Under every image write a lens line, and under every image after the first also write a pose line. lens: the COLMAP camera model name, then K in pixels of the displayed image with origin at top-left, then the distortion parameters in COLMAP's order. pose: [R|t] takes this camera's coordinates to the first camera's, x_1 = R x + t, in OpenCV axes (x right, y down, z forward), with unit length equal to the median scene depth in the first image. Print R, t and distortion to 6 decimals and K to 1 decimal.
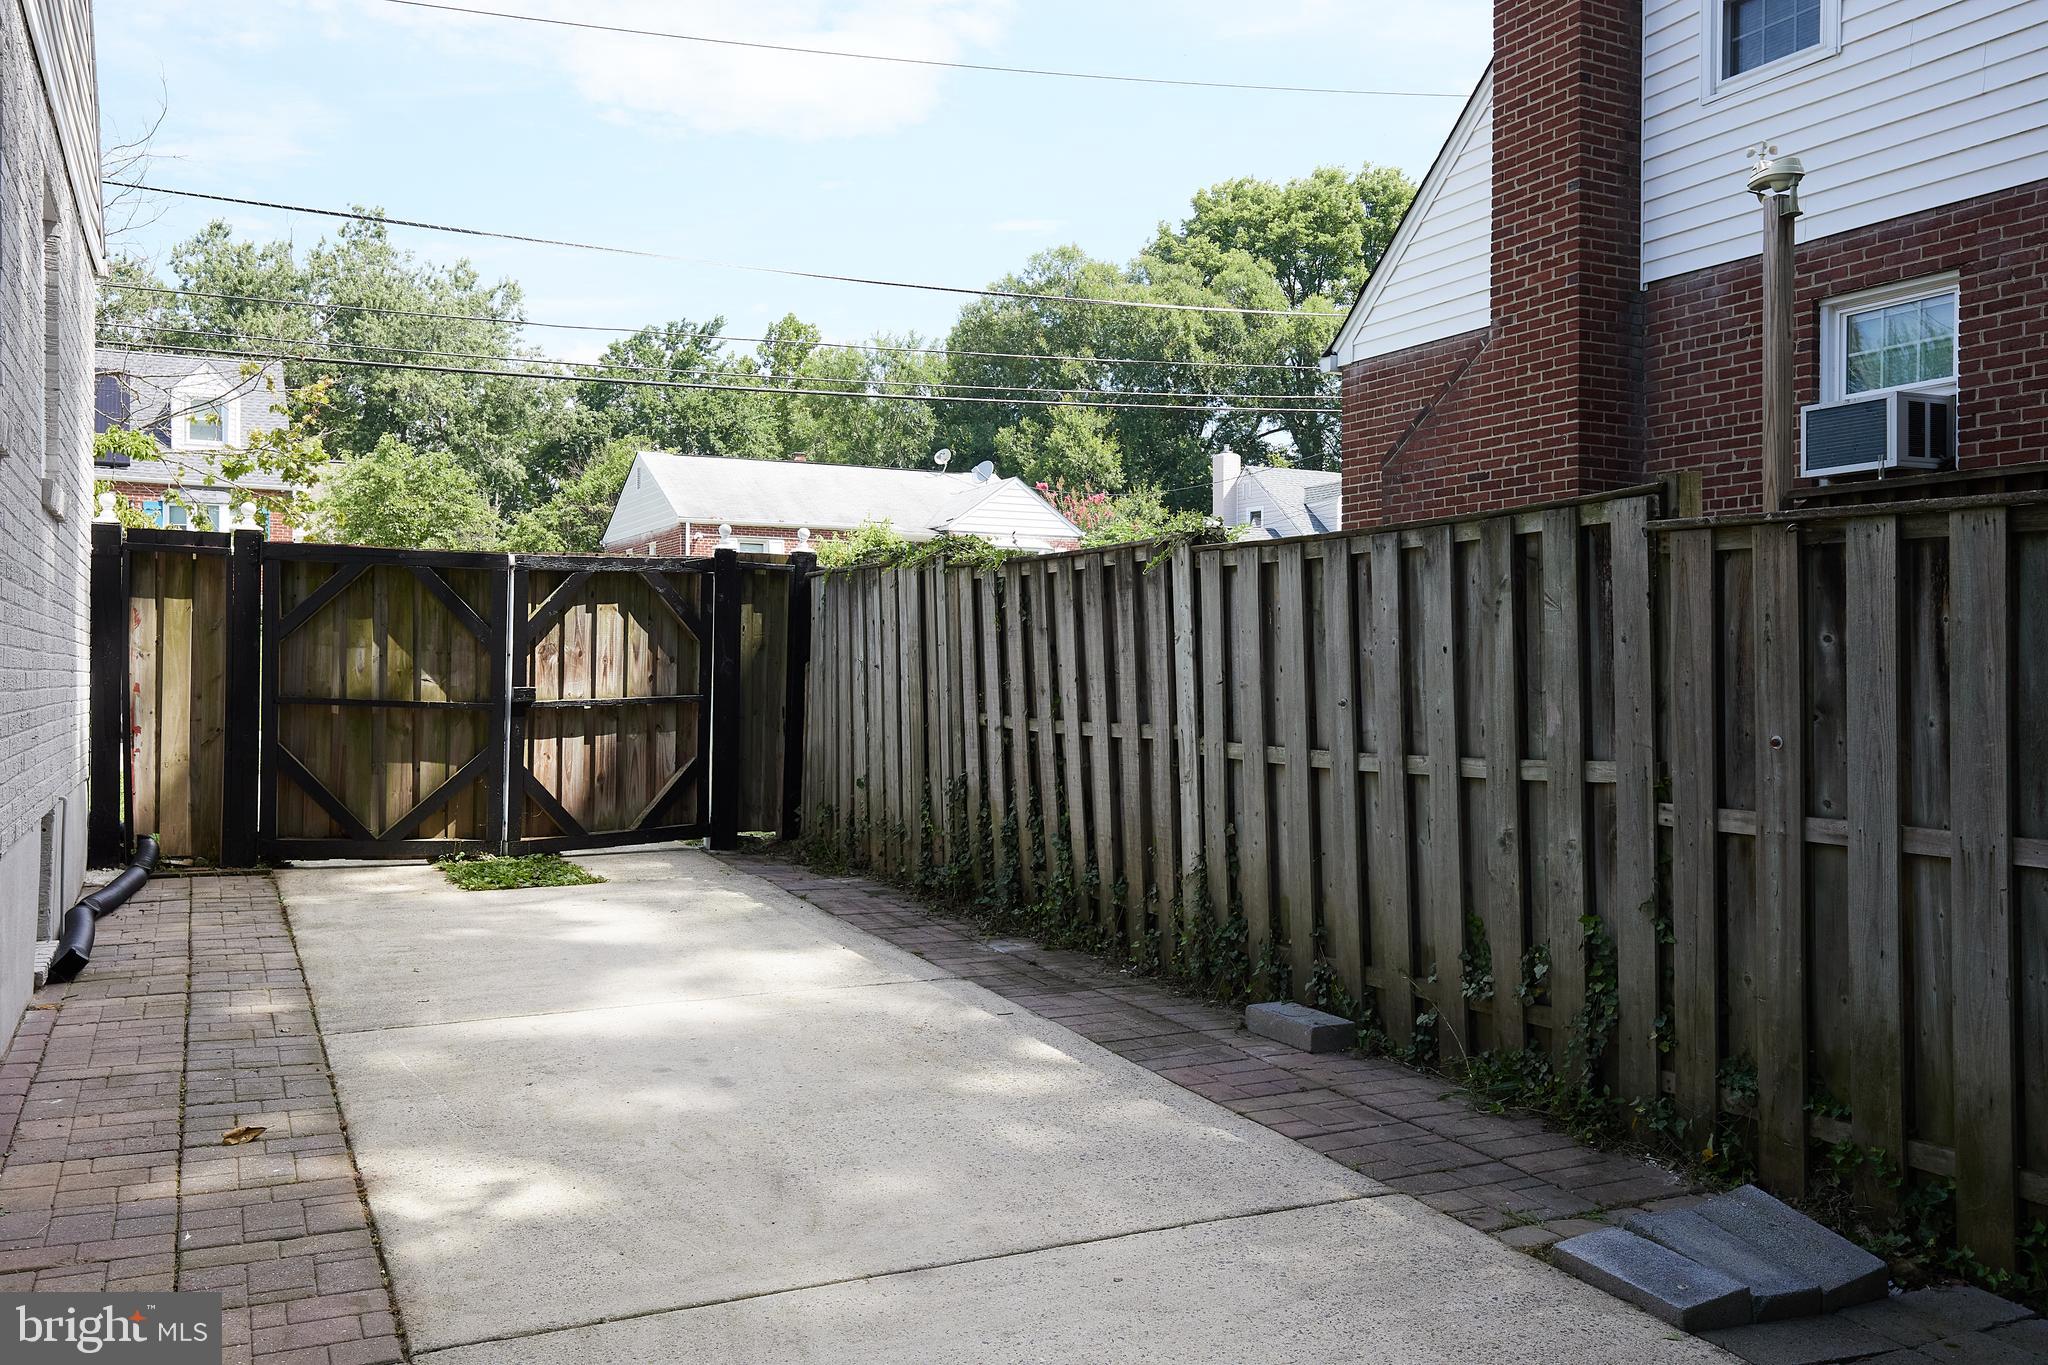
lens RADIAL K [[1771.6, 0, 1025.1], [0, 1771.6, 675.6], [0, 0, 1]] dist [0.043901, 0.004767]
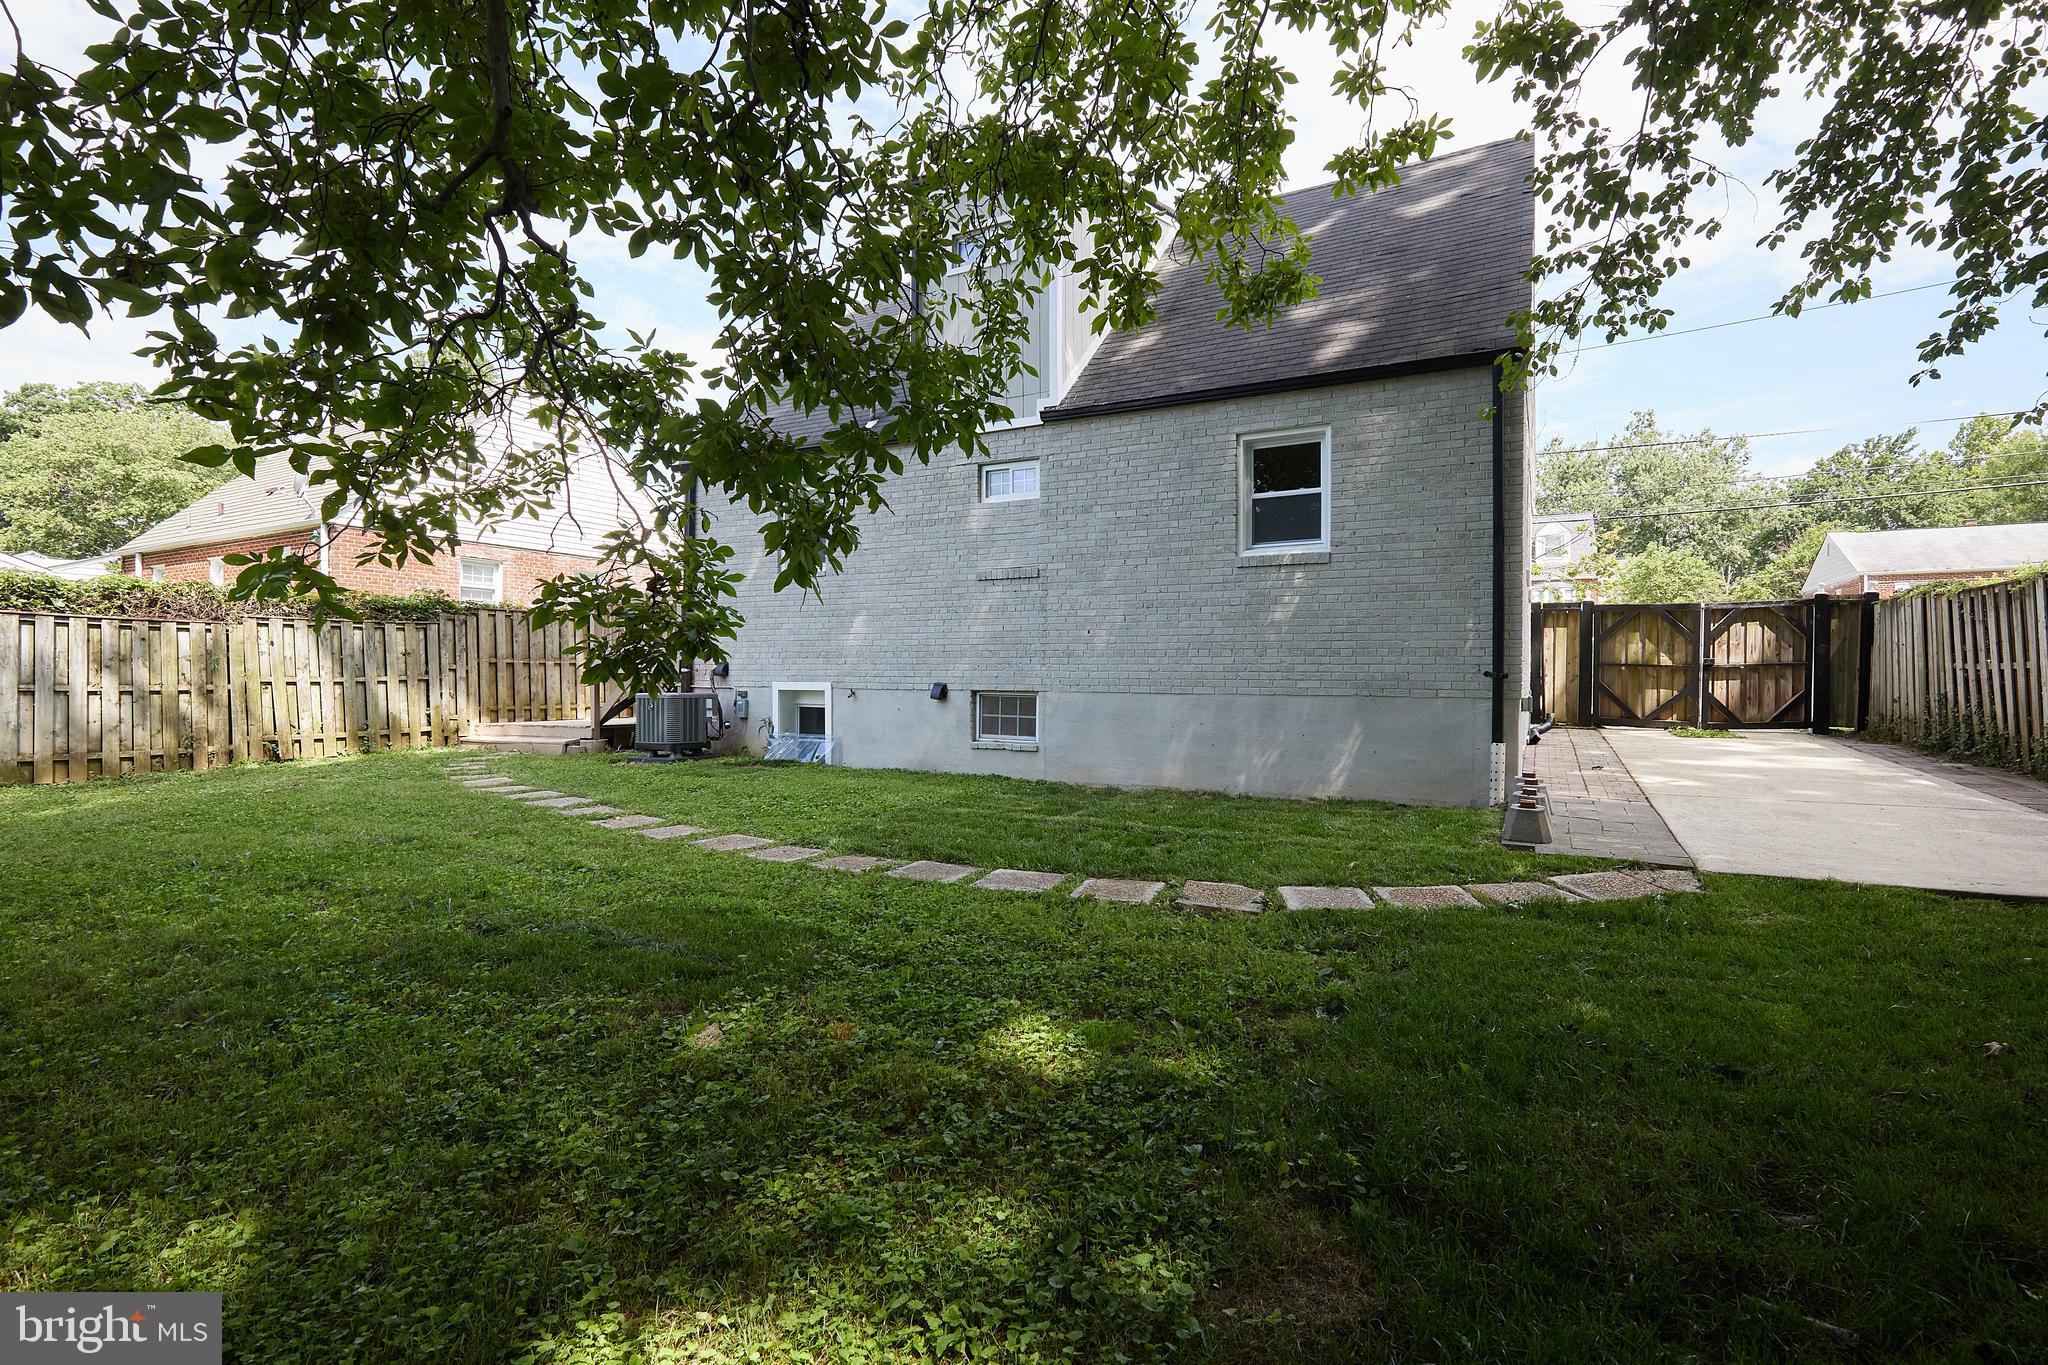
lens RADIAL K [[949.7, 0, 1026.3], [0, 949.7, 676.7], [0, 0, 1]] dist [-0.002547, -0.001497]
pose [[0.597699, -0.005612, -0.801701, 0.173698], [0.001925, 0.999983, -0.005565, 0.033250], [0.801718, 0.001783, 0.597699, -0.450889]]
